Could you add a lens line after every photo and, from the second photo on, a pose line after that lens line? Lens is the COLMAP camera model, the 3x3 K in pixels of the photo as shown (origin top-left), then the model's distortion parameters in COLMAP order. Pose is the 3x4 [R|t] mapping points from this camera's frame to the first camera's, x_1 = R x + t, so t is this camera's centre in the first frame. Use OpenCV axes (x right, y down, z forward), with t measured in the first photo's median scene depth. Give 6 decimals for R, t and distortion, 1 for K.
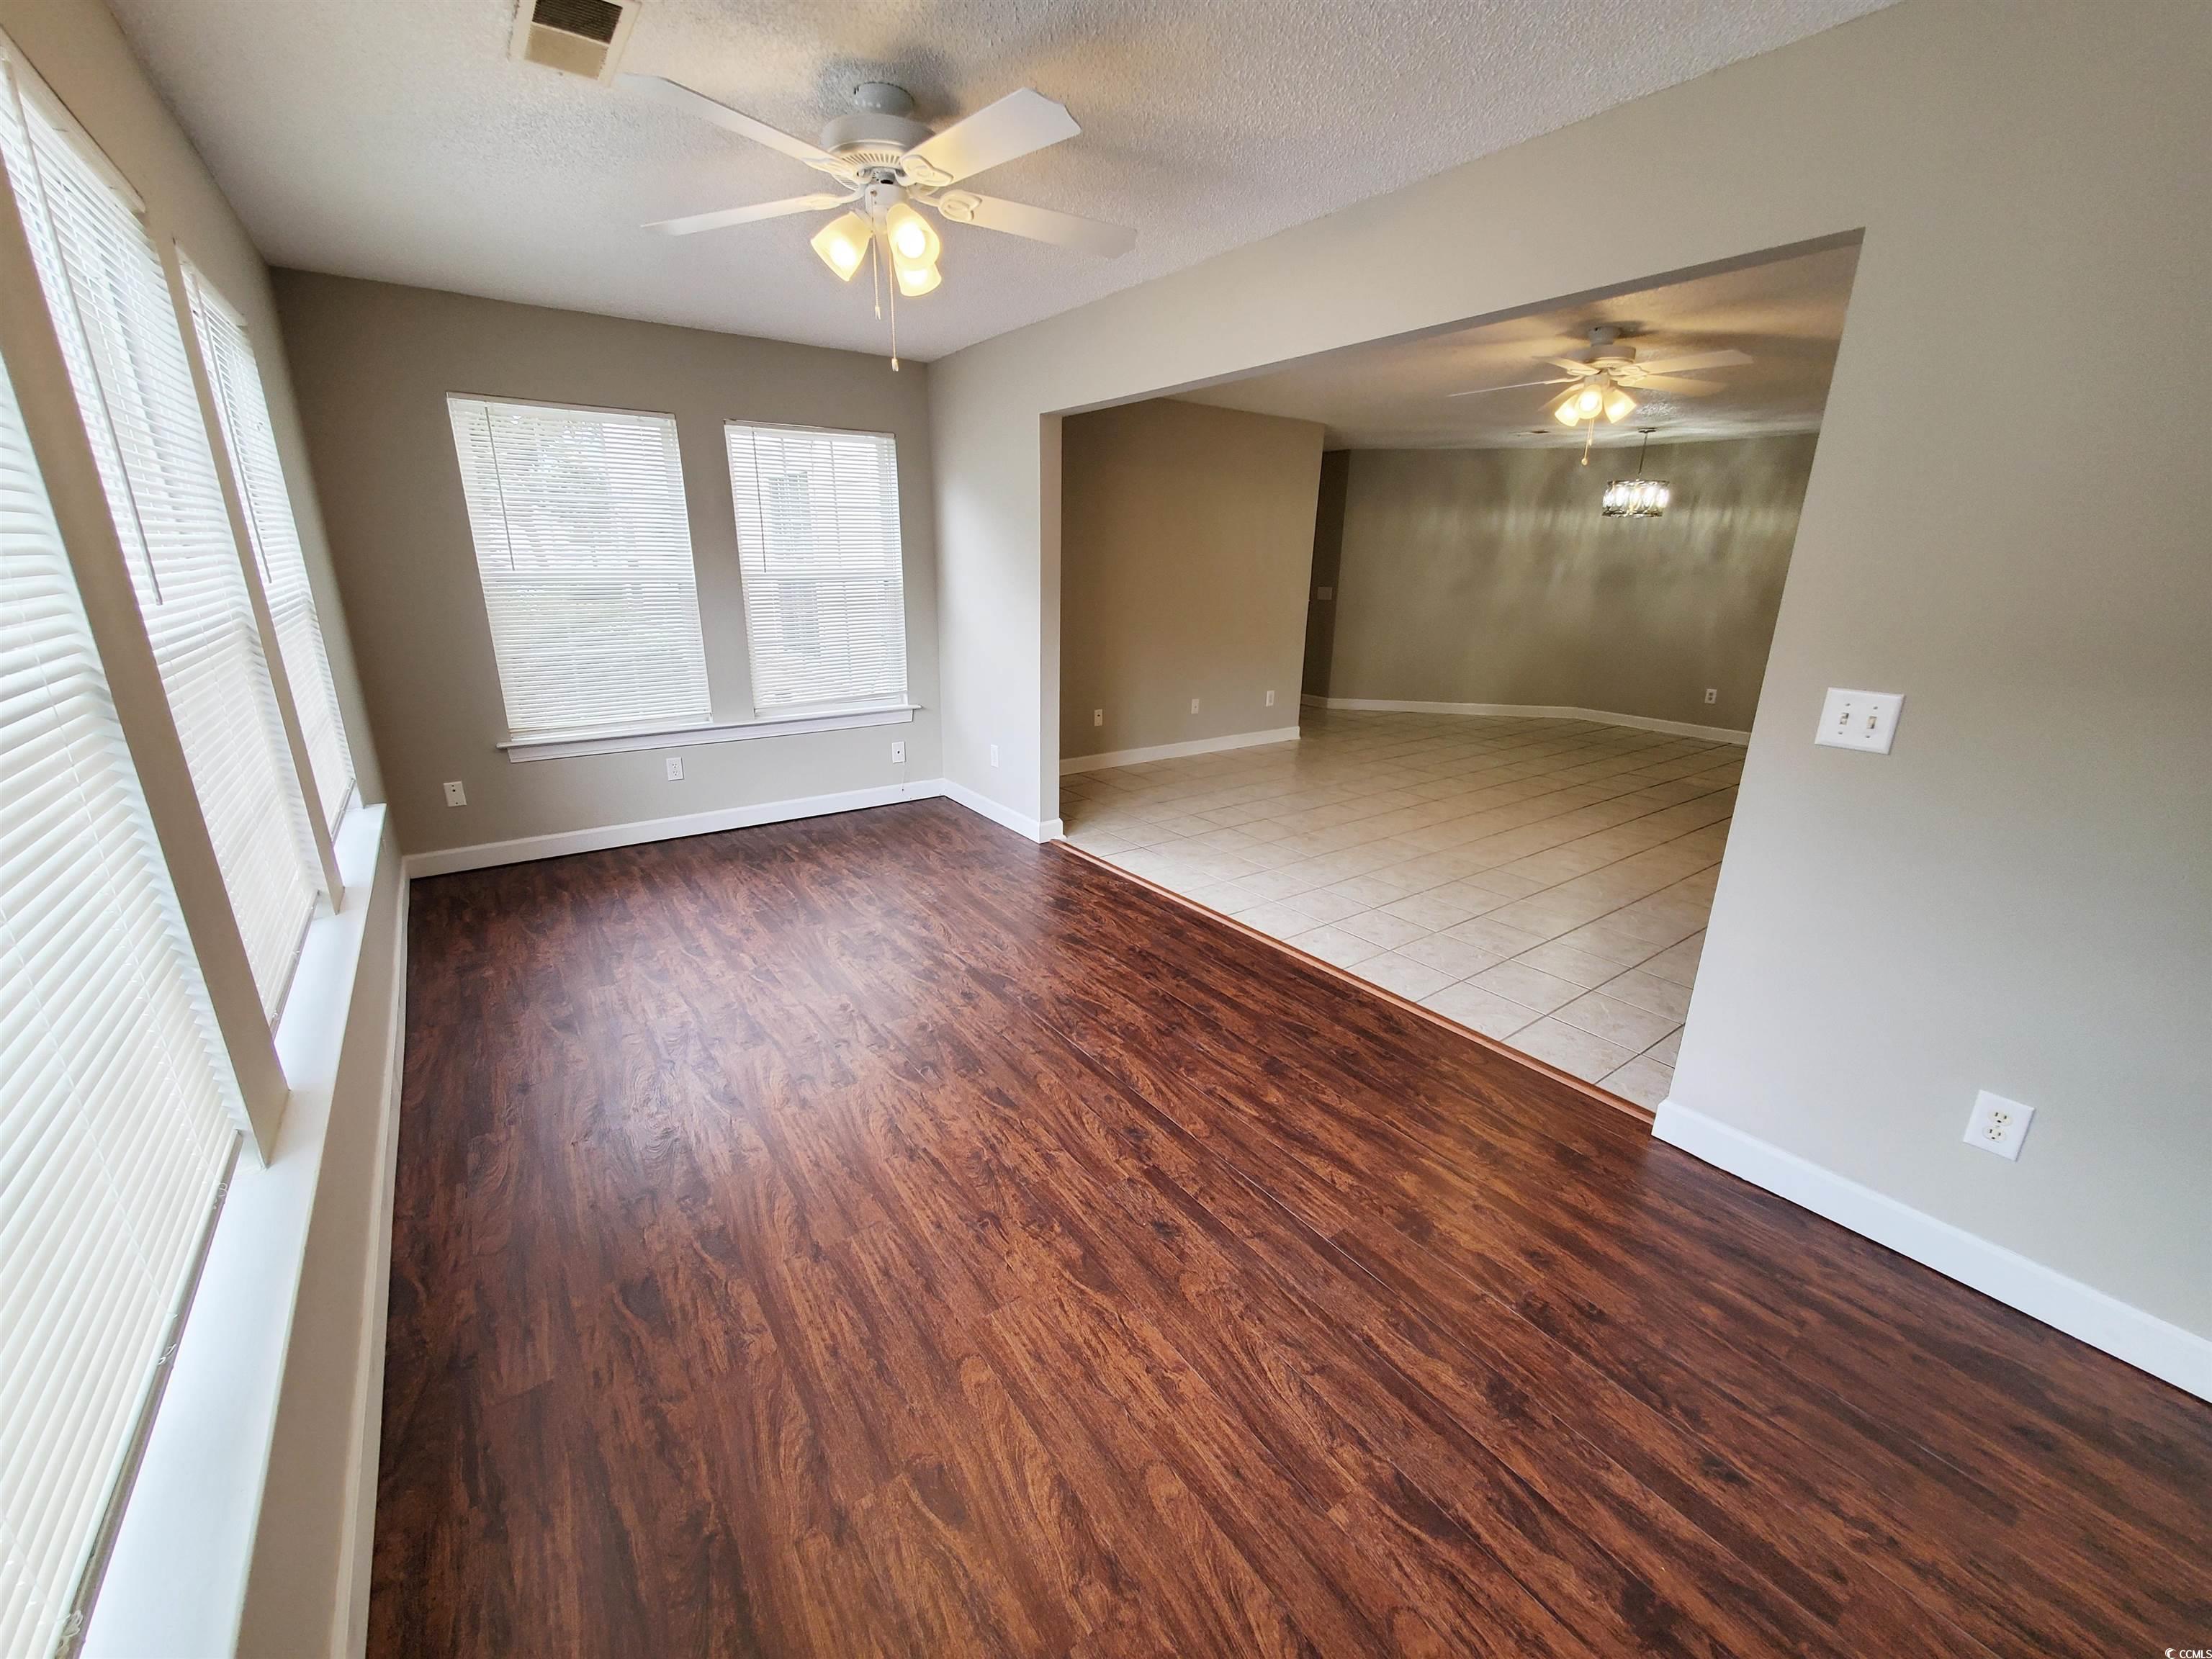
lens RADIAL K [[867.3, 0, 1098.7], [0, 867.3, 825.7], [0, 0, 1]] dist [0.000251, -0.000454]
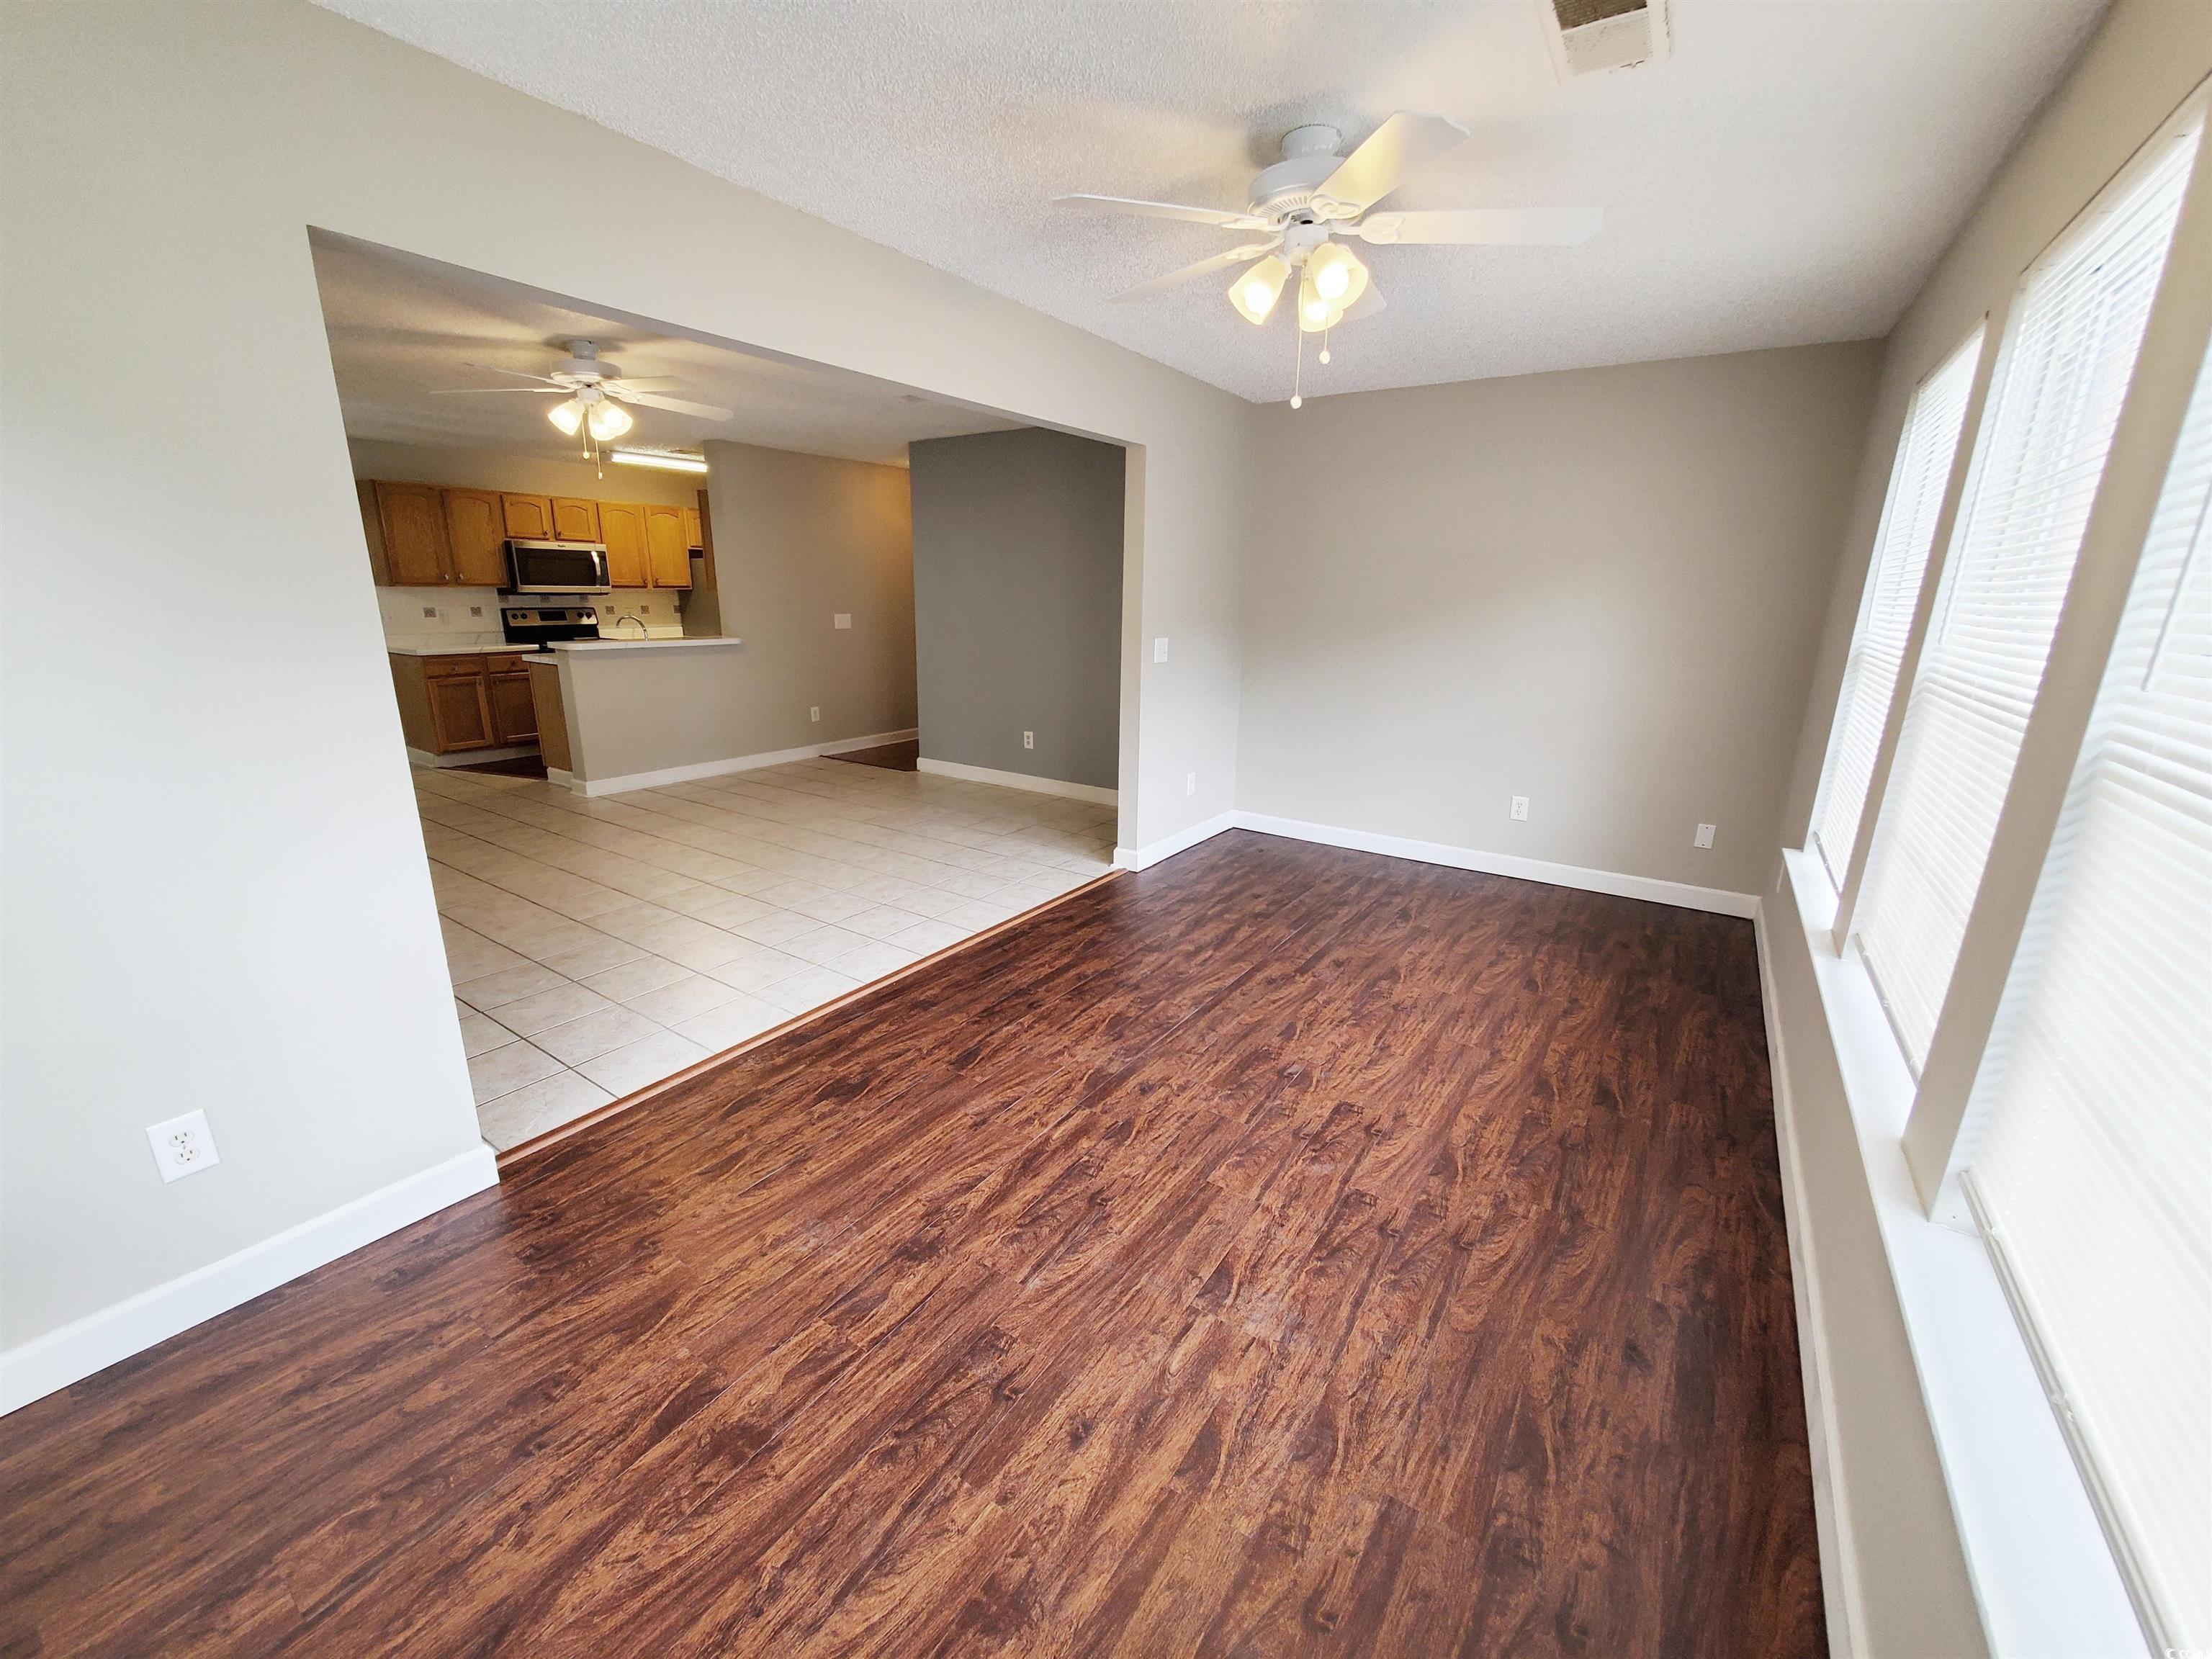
lens RADIAL K [[867.3, 0, 1098.7], [0, 867.3, 825.7], [0, 0, 1]] dist [0.000251, -0.000454]
pose [[-0.329043, -0.268451, 0.905353, -0.869642], [0.259646, 0.896068, 0.360064, -0.376217], [-0.907918, 0.353548, -0.225142, 1.166799]]
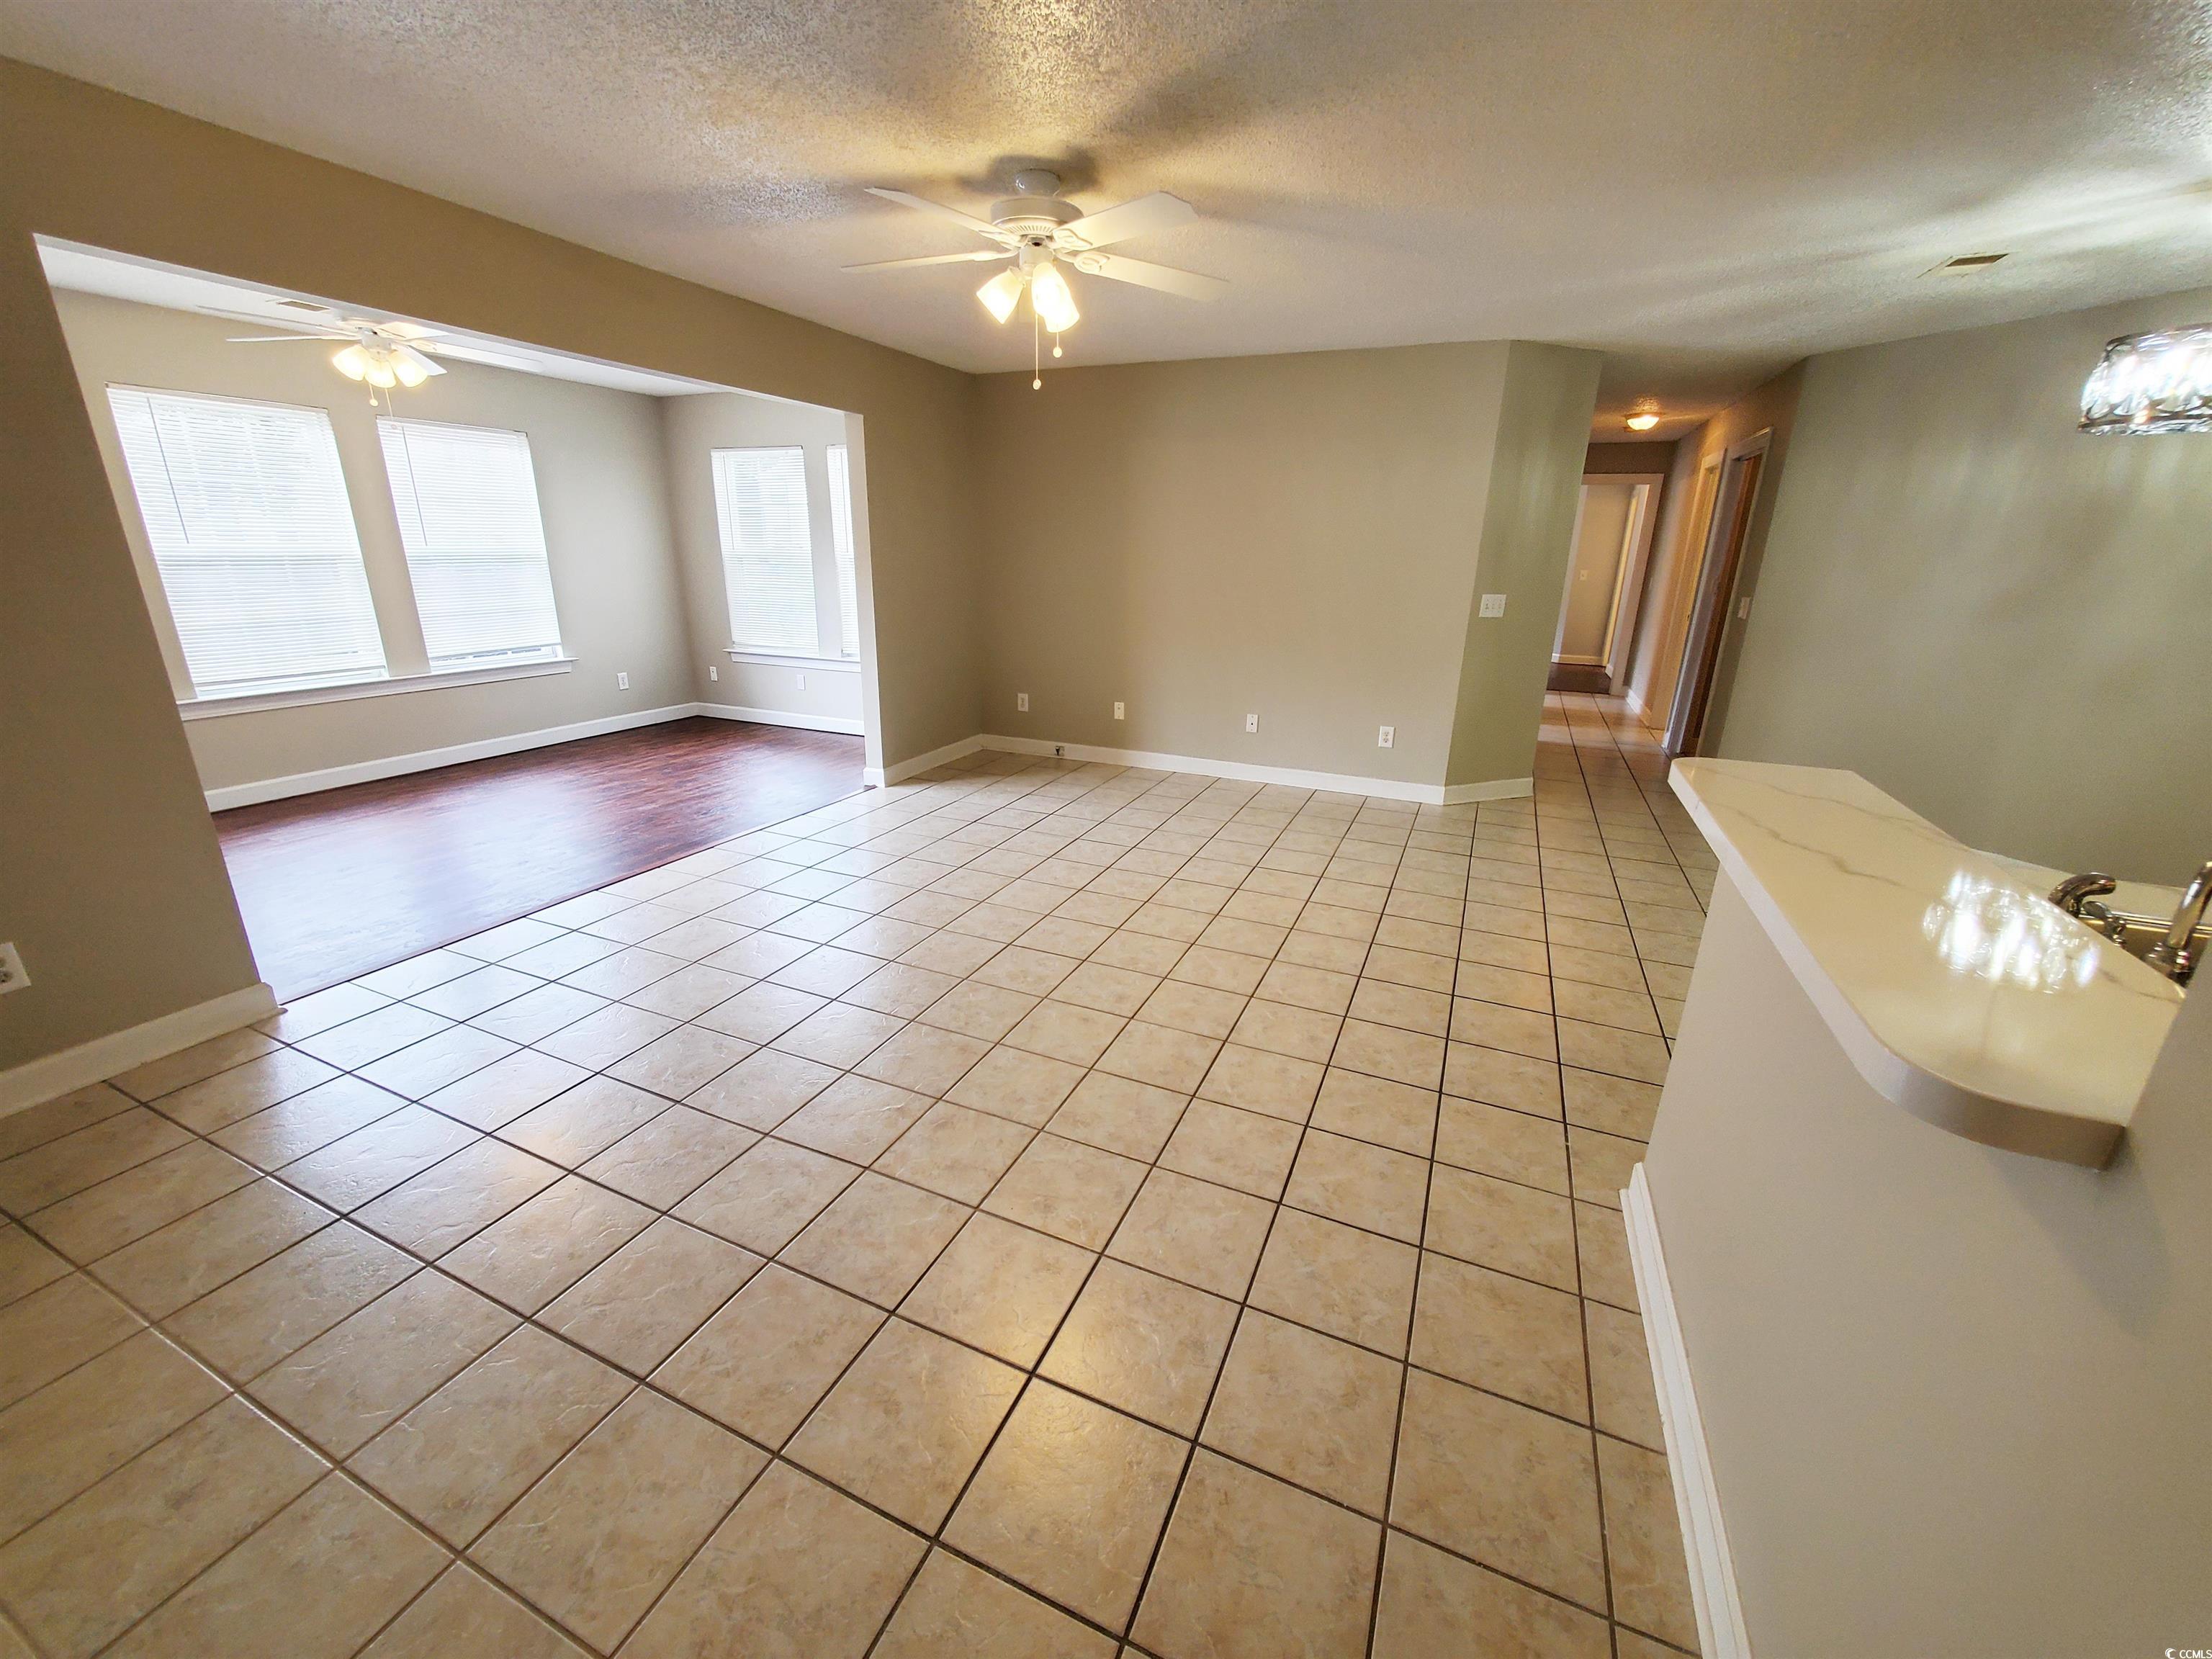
lens RADIAL K [[867.3, 0, 1098.7], [0, 867.3, 825.7], [0, 0, 1]] dist [0.000251, -0.000454]
pose [[0.492904, 0.259652, -0.830437, 1.705910], [-0.265858, 0.953733, 0.140403, -0.275571], [0.828471, 0.151573, 0.539130, 1.003916]]
